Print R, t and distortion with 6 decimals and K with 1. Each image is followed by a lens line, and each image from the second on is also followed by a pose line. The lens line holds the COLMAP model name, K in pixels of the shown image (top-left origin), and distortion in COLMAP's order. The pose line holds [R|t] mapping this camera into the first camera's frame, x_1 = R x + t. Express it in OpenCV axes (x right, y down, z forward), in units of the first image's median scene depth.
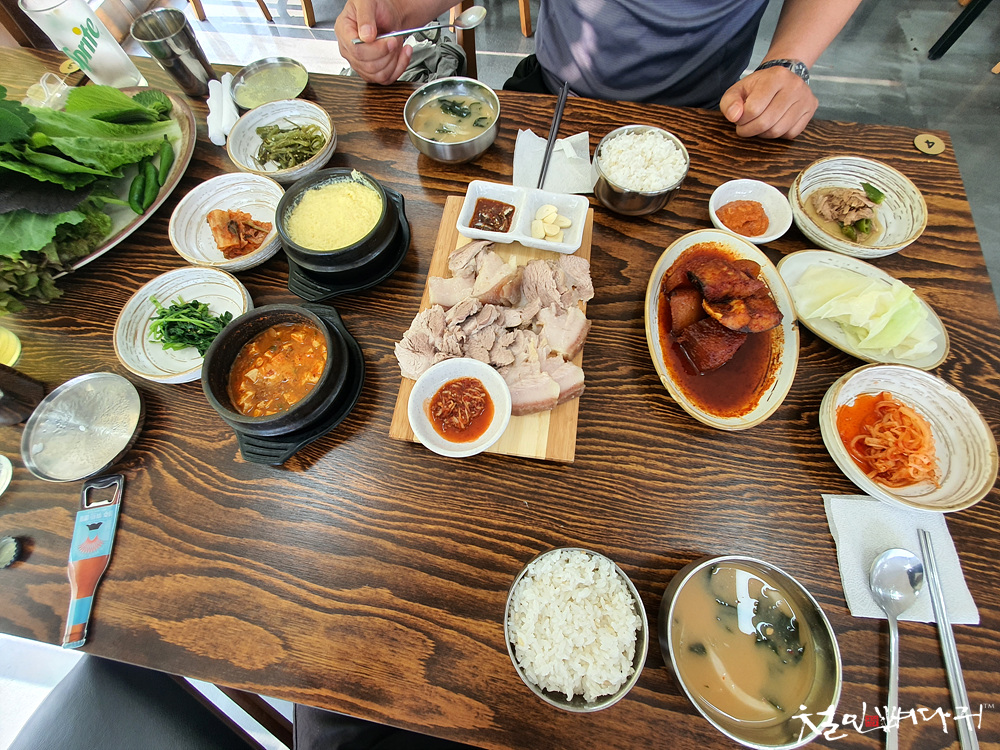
lens RADIAL K [[404.0, 0, 500.0], [0, 404.0, 375.0], [0, 0, 1]] dist [0.001460, 0.000158]
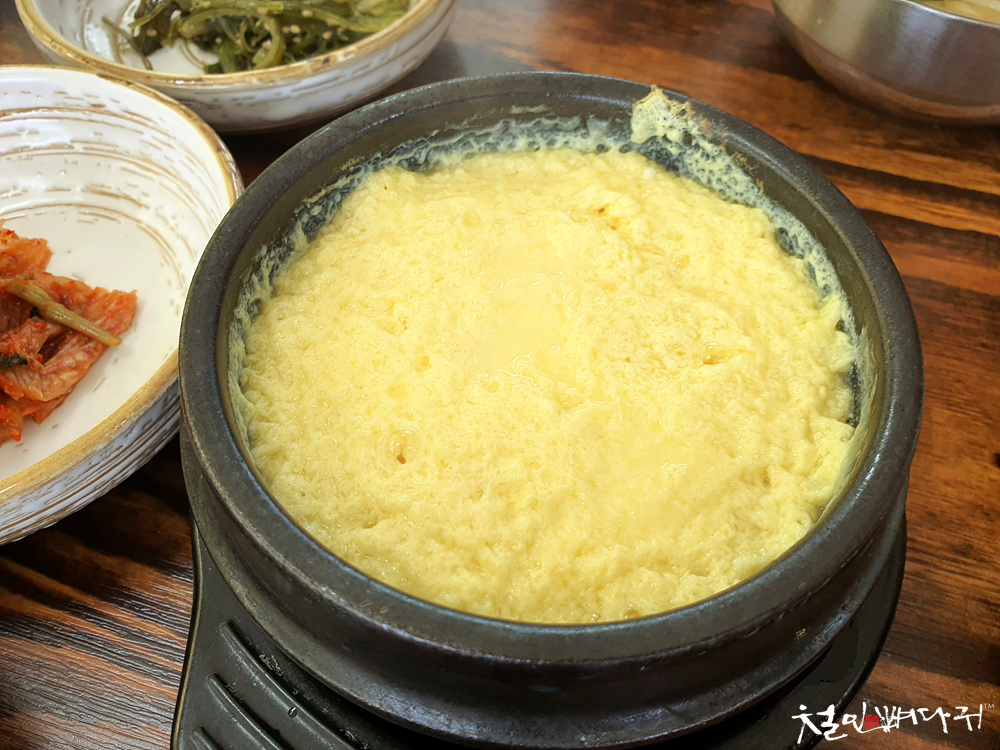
lens RADIAL K [[766.5, 0, 500.0], [0, 766.5, 375.0], [0, 0, 1]] dist [-0.011966, 0.007324]
pose [[0.994920, 0.100205, -0.009698, -0.404028], [-0.100147, 0.975290, -0.196927, -0.302519], [-0.010274, 0.196898, 0.980370, 0.674752]]
